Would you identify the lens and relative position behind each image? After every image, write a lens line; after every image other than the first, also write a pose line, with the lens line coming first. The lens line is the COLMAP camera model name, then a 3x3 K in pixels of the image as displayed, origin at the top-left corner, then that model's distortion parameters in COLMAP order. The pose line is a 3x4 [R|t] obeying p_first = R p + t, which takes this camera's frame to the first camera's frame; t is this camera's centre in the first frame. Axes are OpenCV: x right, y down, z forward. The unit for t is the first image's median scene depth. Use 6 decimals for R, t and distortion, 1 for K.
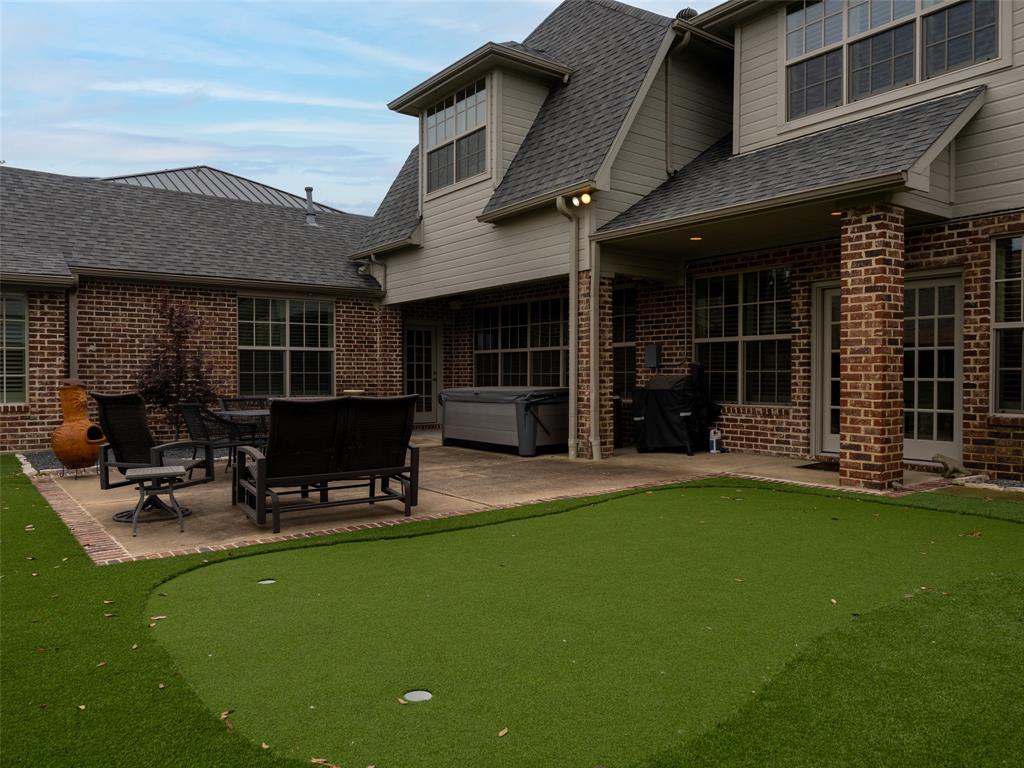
lens RADIAL K [[743.7, 0, 512.0], [0, 743.7, 384.0], [0, 0, 1]] dist [0.002786, -0.000719]
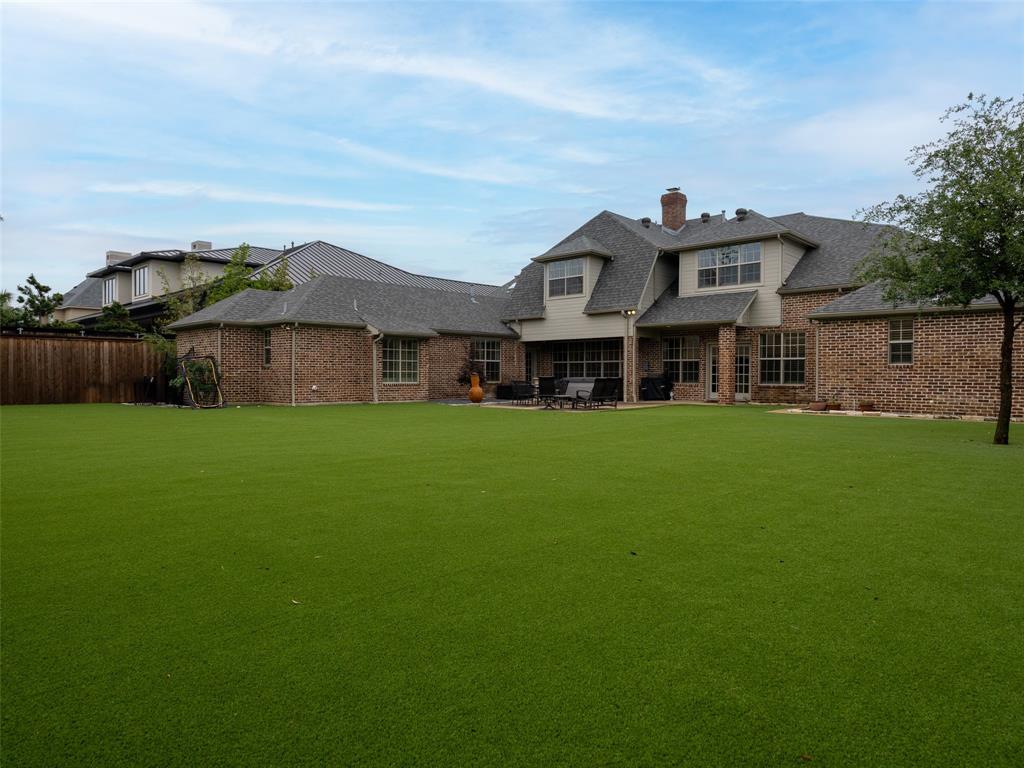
lens RADIAL K [[625.4, 0, 512.0], [0, 625.4, 384.0], [0, 0, 1]] dist [0.000254, 0.000320]
pose [[0.986807, 0.001806, 0.161892, -0.746349], [-0.002451, 0.999990, 0.003781, 0.023823], [-0.161883, -0.004128, 0.986801, -1.310759]]
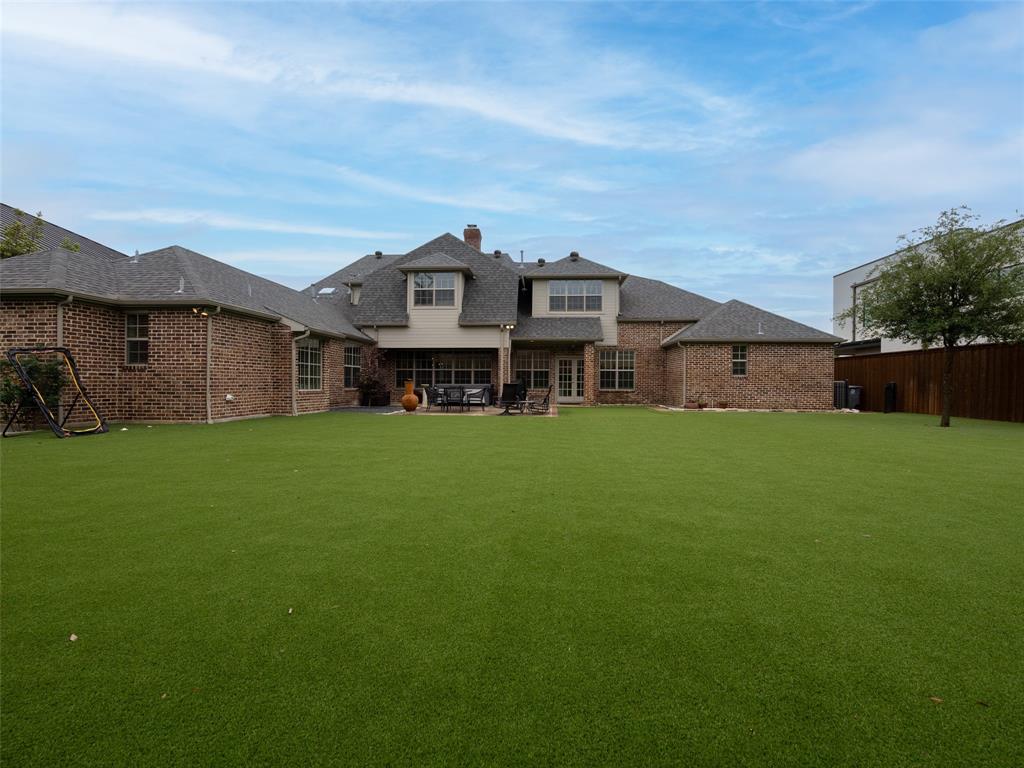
lens RADIAL K [[497.2, 0, 512.0], [0, 497.2, 384.0], [0, 0, 1]] dist [-0.012410, -0.000114]
pose [[0.664432, 0.005115, 0.747331, -1.513133], [-0.000136, 0.999977, -0.006723, 0.020460], [-0.747349, 0.004365, 0.664418, -0.463273]]
